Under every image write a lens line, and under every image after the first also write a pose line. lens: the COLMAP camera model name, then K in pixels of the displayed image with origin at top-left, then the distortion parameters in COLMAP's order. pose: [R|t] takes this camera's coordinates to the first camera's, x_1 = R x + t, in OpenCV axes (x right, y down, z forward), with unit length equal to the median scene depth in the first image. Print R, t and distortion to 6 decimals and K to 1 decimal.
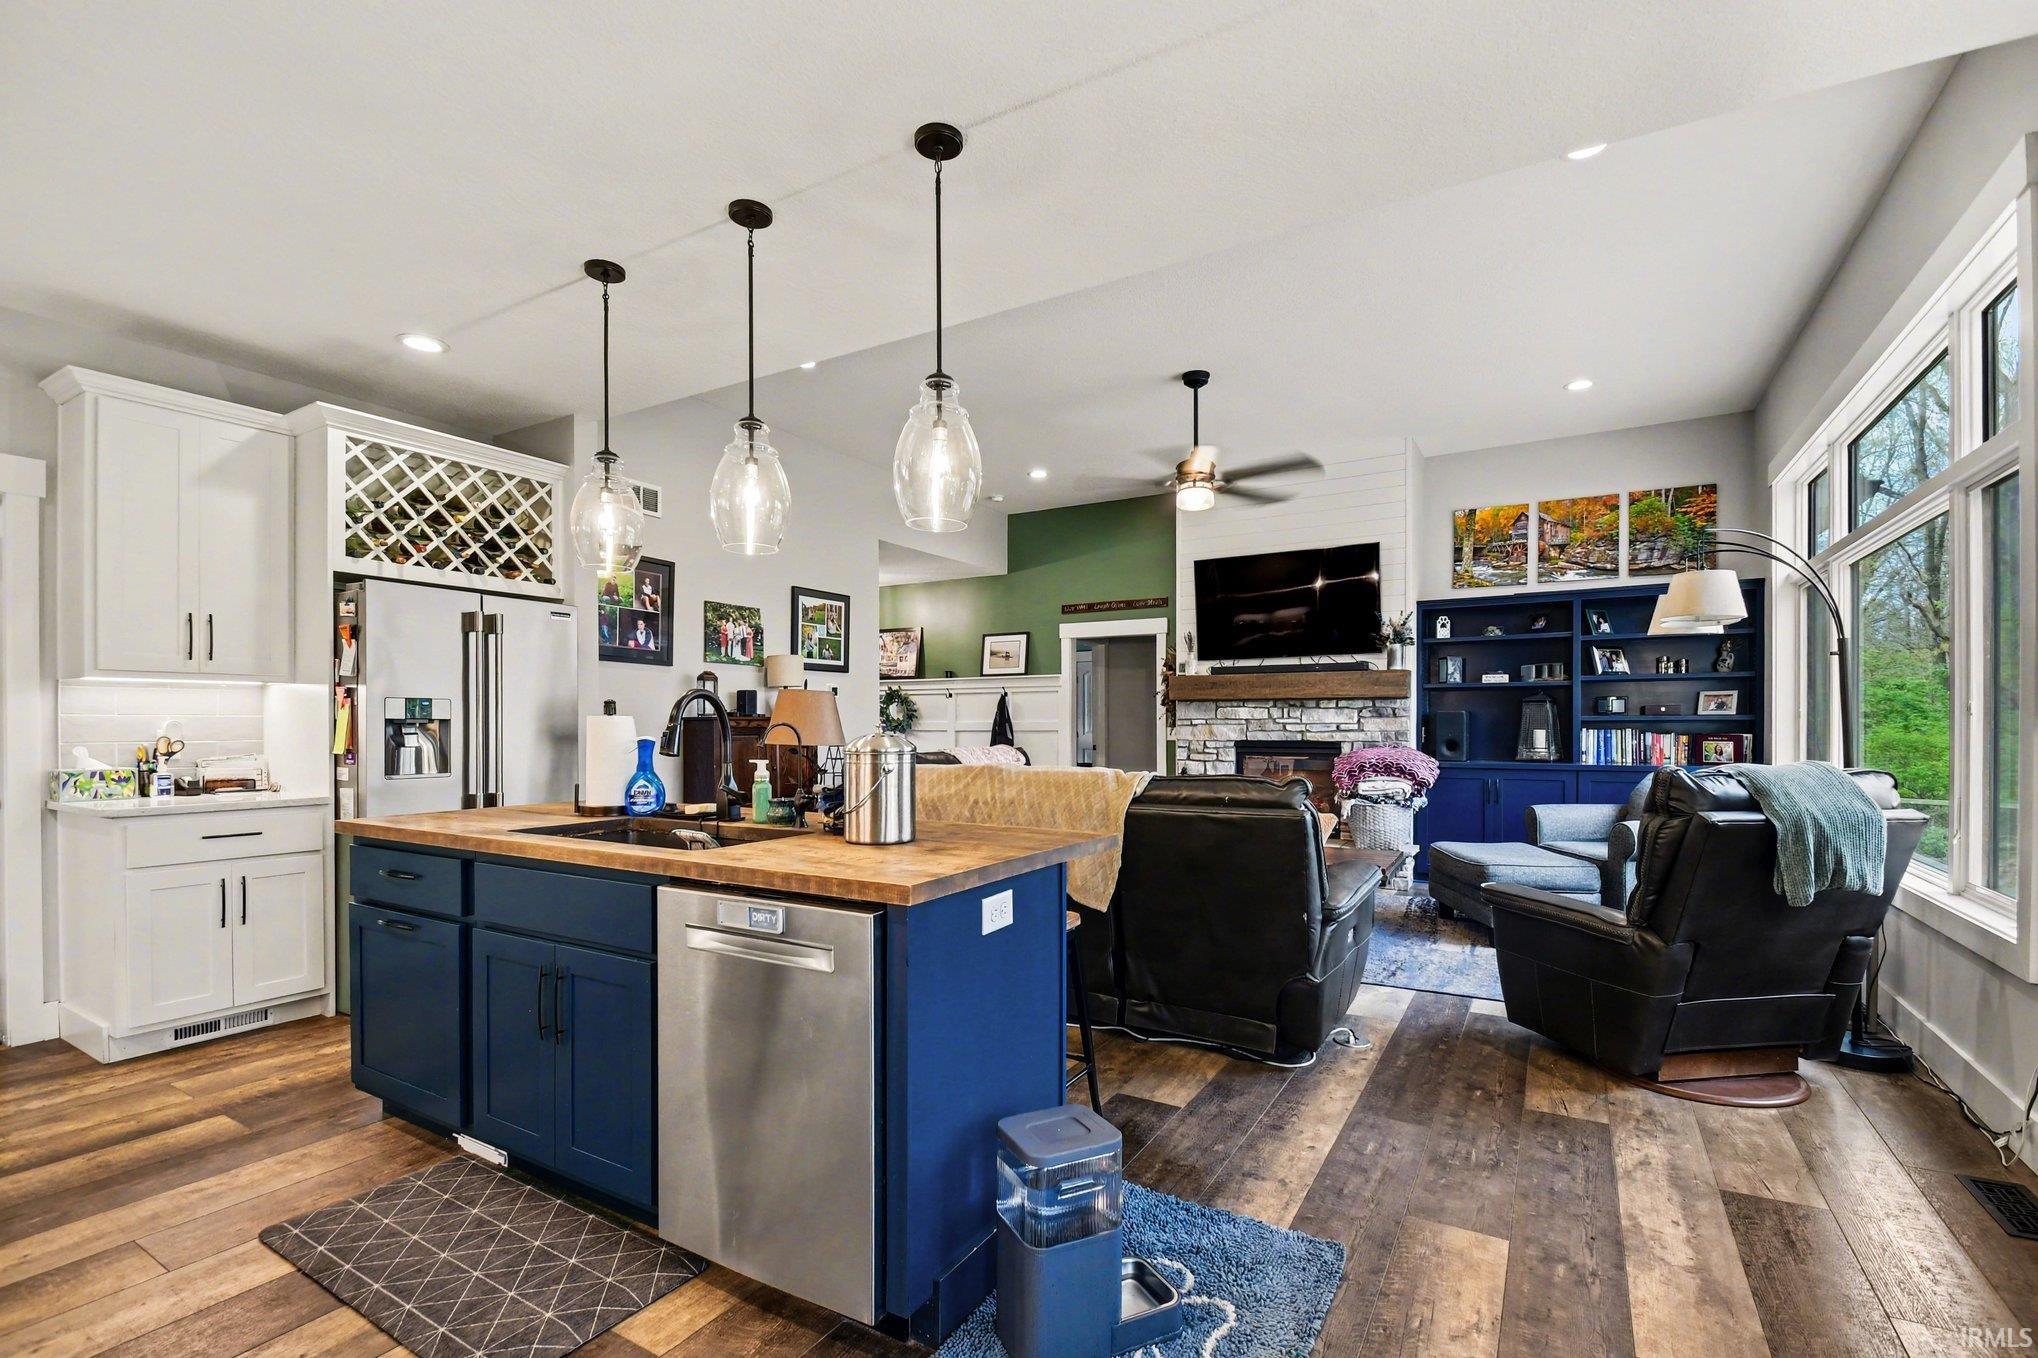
lens RADIAL K [[918.9, 0, 1012.0], [0, 918.9, 725.2], [0, 0, 1]] dist [0.017747, -0.016641]
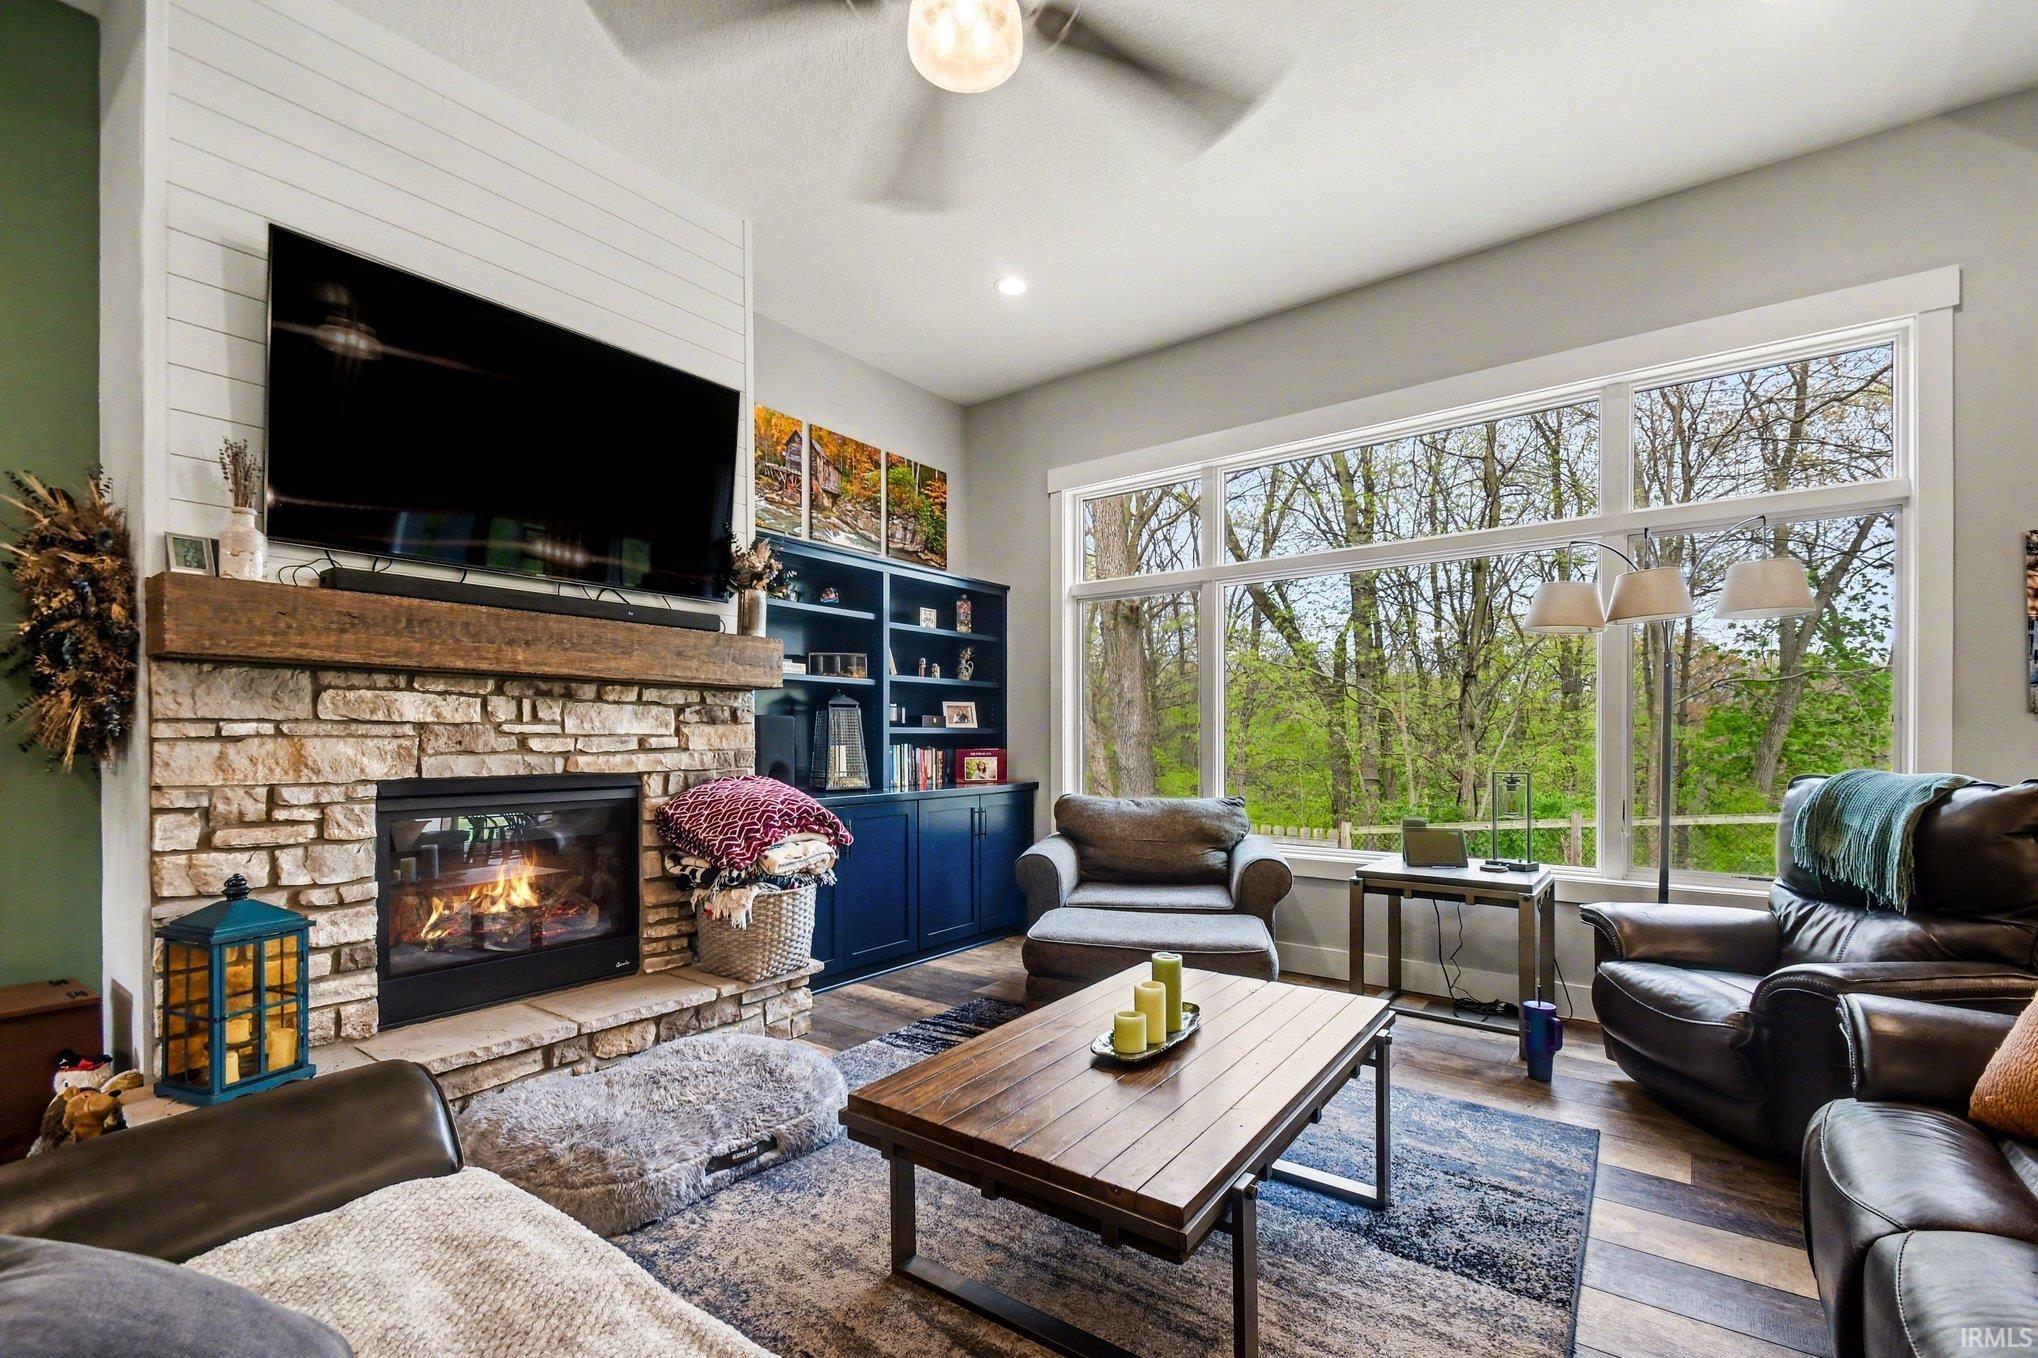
lens RADIAL K [[884.2, 0, 1018.7], [0, 884.2, 741.2], [0, 0, 1]] dist [0.020002, -0.012869]
pose [[0.098285, -0.001130, 0.995158, -0.146229], [0.003190, 0.999995, 0.000821, 0.002407], [-0.995153, 0.003094, 0.098288, 1.252684]]
